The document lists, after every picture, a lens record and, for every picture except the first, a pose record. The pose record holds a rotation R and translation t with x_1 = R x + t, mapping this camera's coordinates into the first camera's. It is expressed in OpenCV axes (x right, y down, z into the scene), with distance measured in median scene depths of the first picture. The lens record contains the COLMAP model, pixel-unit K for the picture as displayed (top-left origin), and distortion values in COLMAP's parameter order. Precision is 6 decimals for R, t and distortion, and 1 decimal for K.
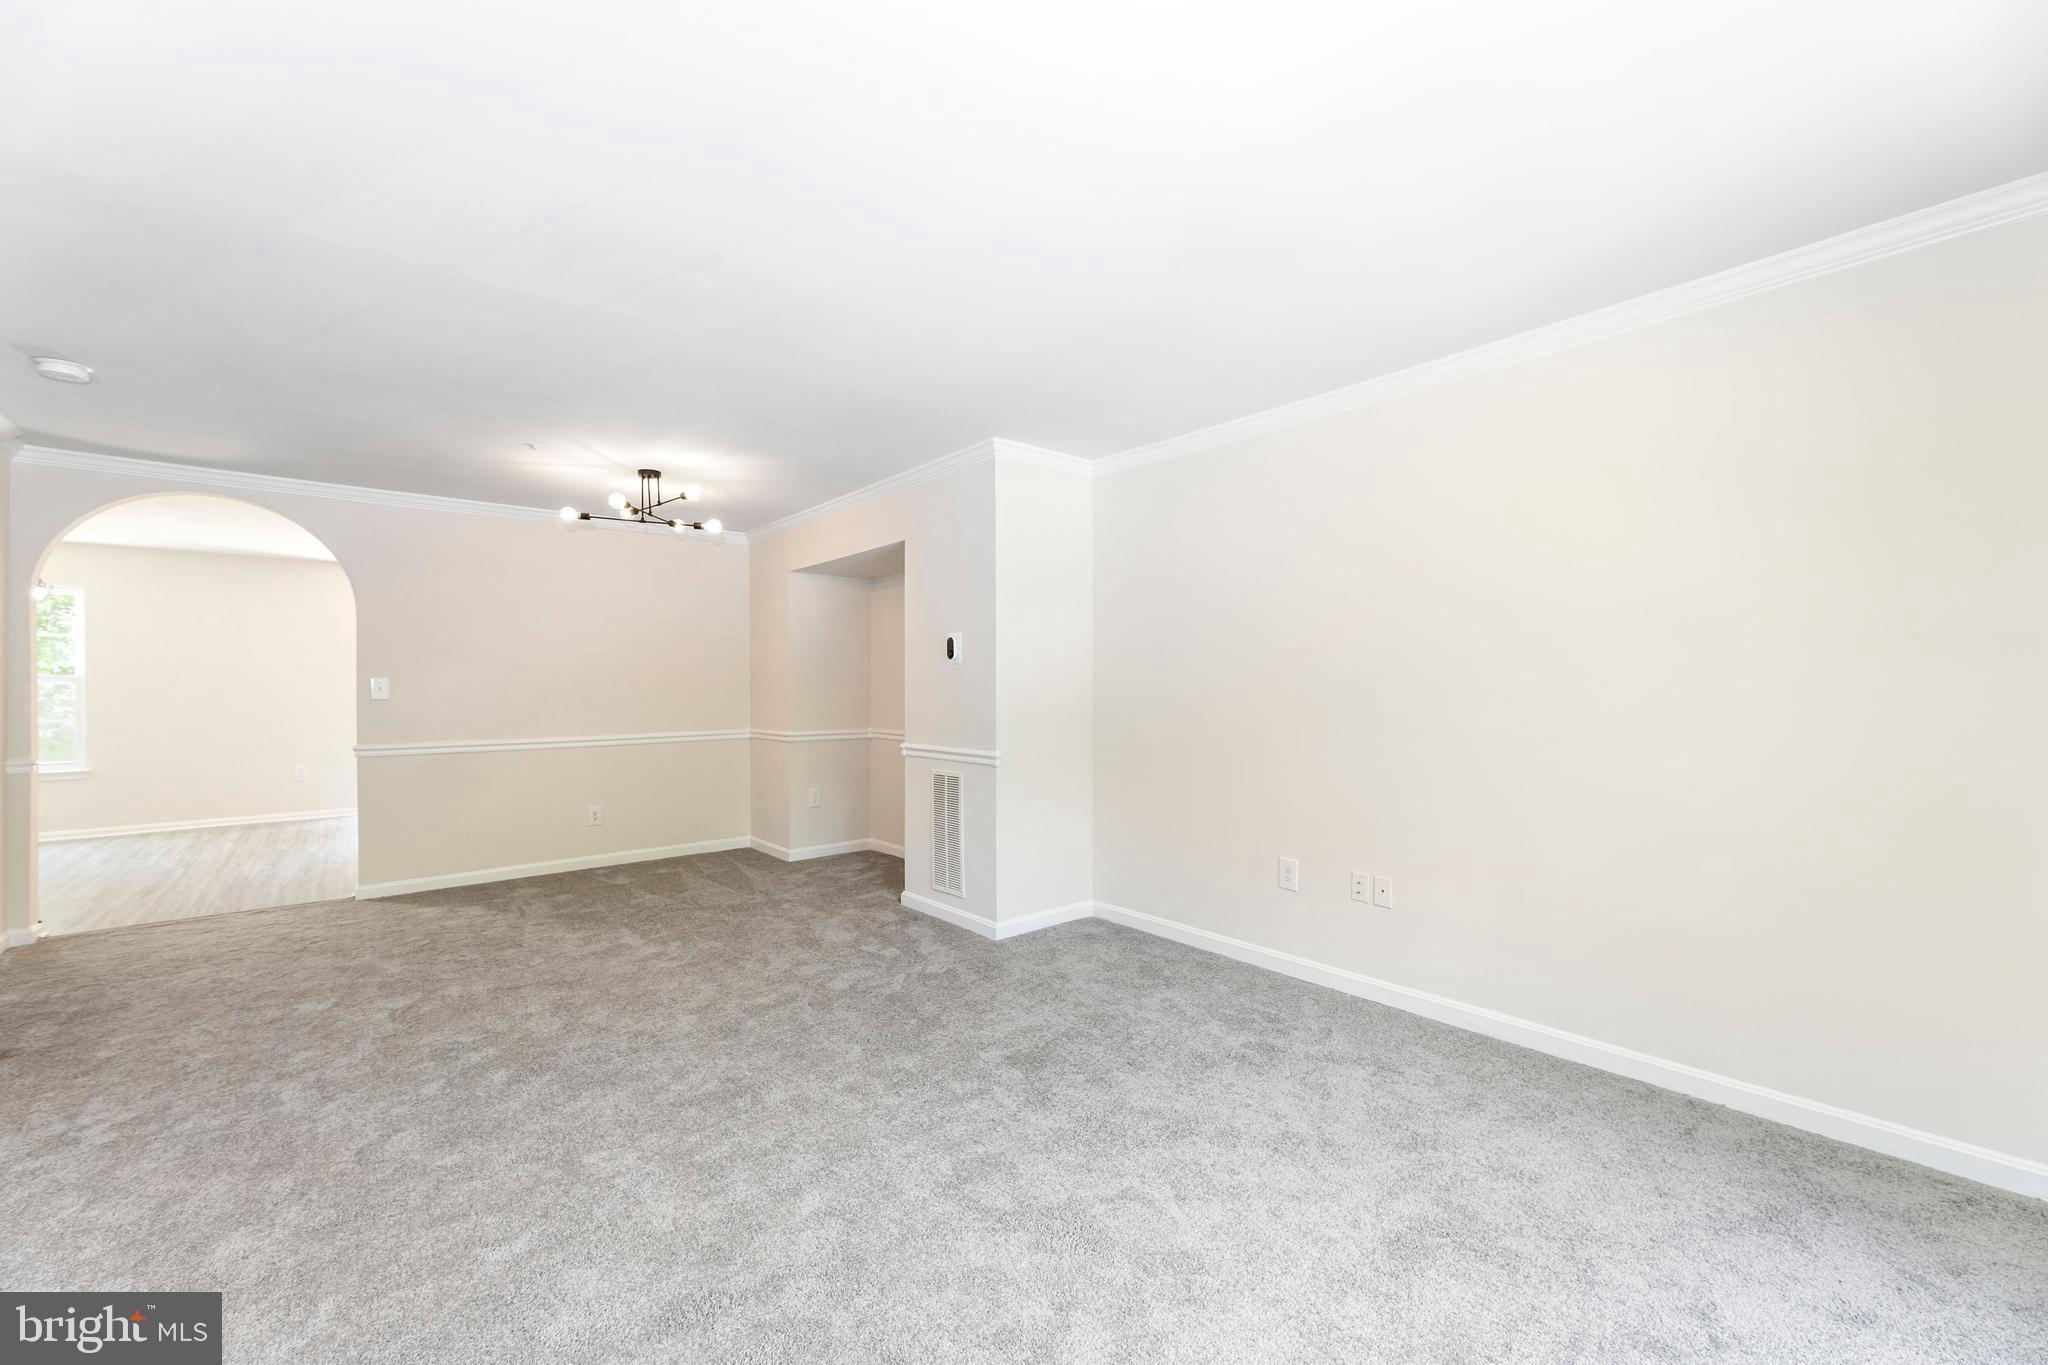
lens RADIAL K [[818.5, 0, 1021.2], [0, 818.5, 678.5], [0, 0, 1]] dist [0.012303, -0.000260]
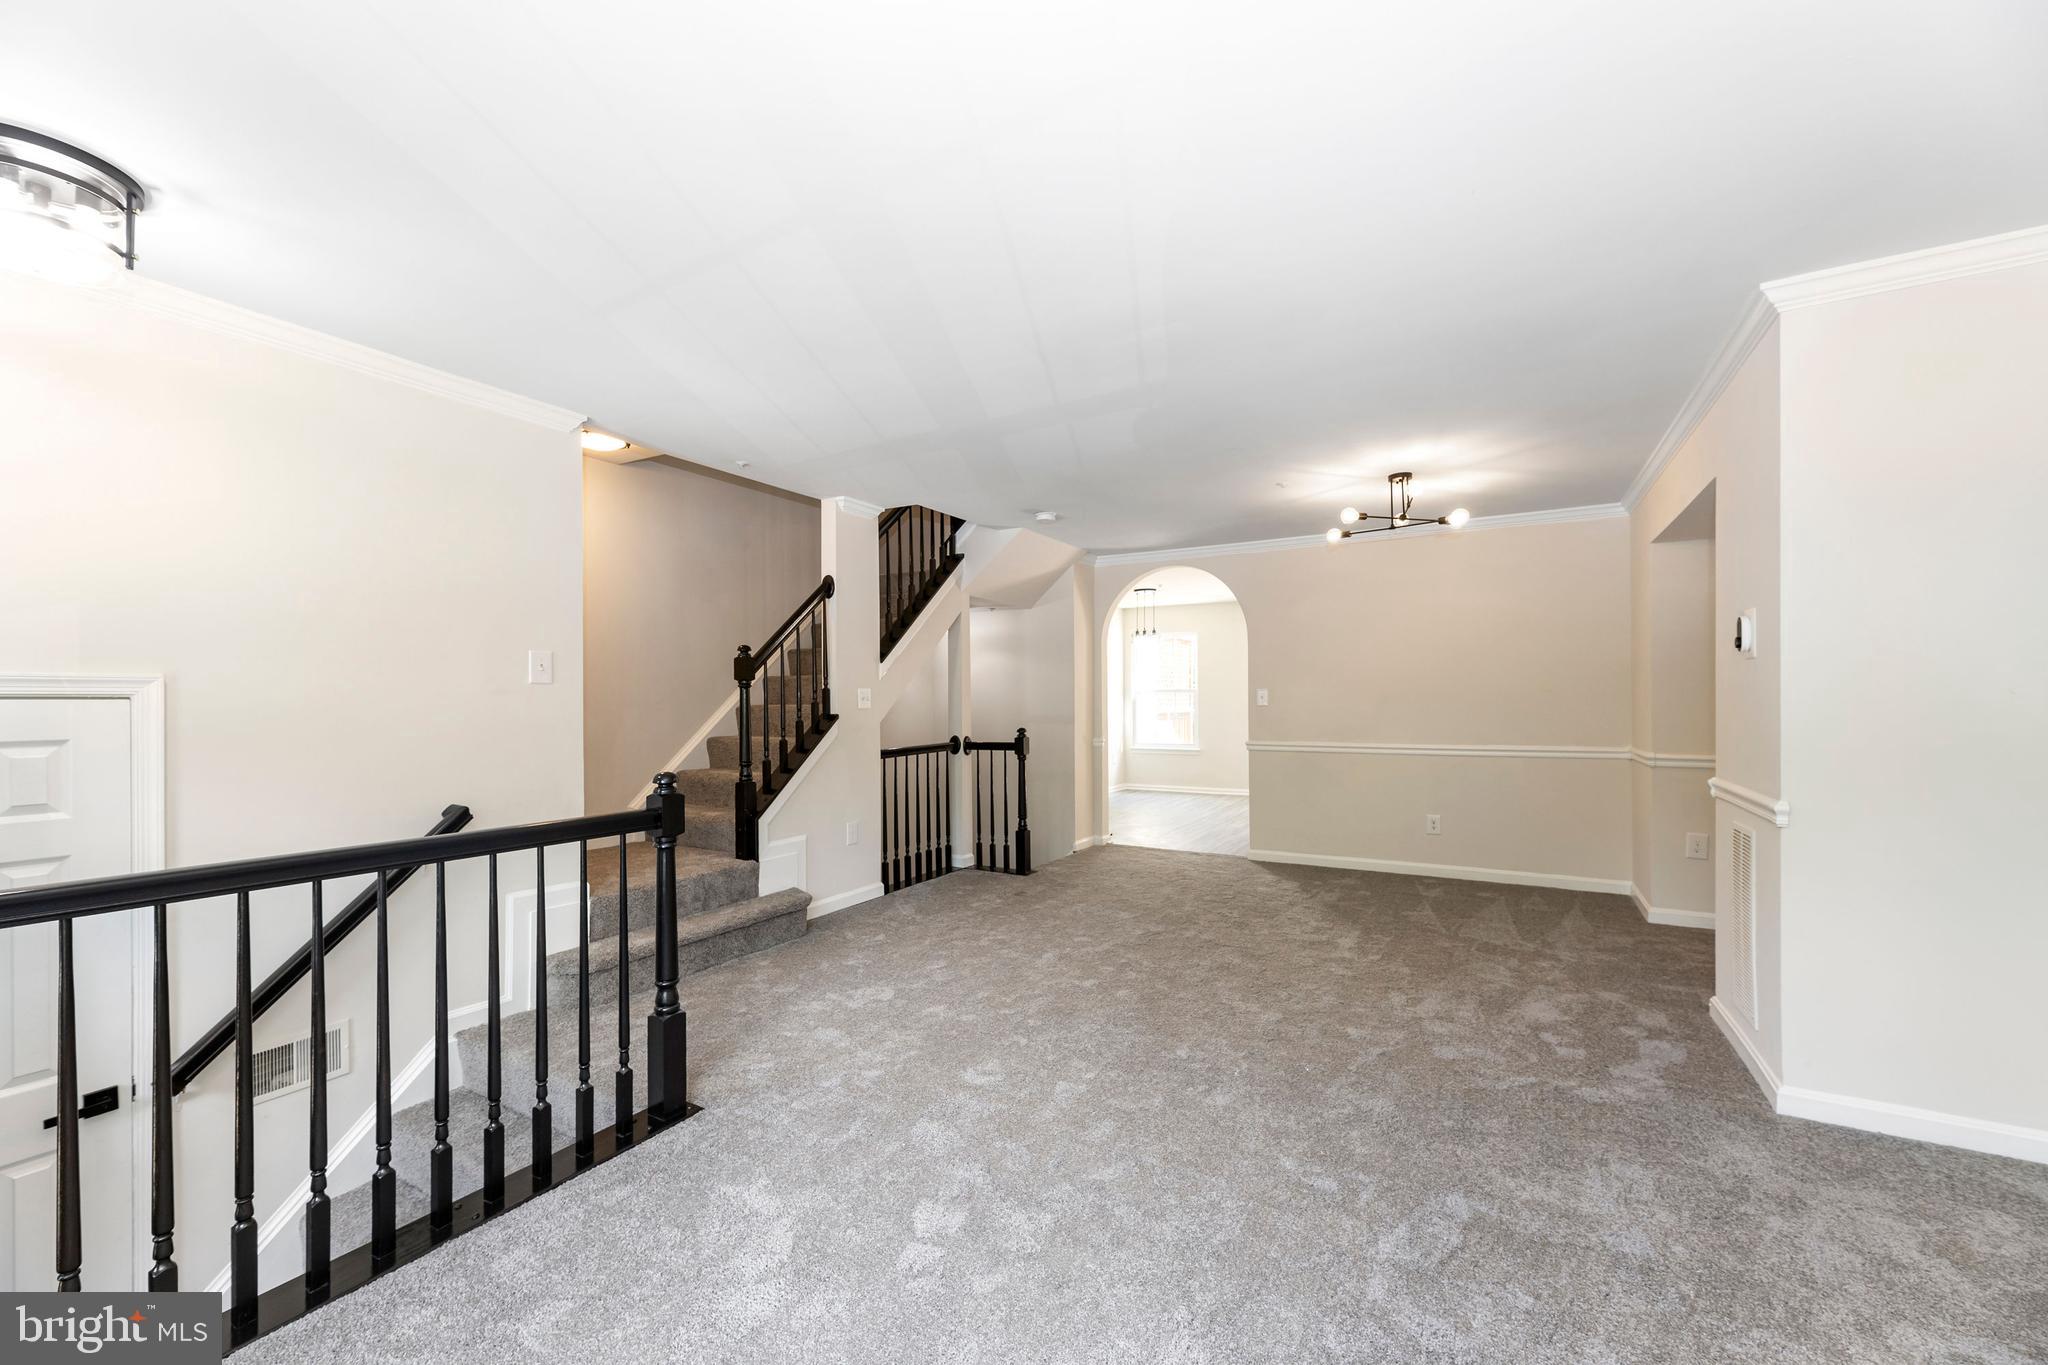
lens RADIAL K [[818.5, 0, 1017.2], [0, 818.5, 696.7], [0, 0, 1]] dist [0.012303, -0.000260]
pose [[0.342516, -0.001152, -0.939511, 0.291022], [0.011248, 0.999933, 0.002875, 0.003375], [0.939445, -0.011552, 0.342506, 0.219238]]
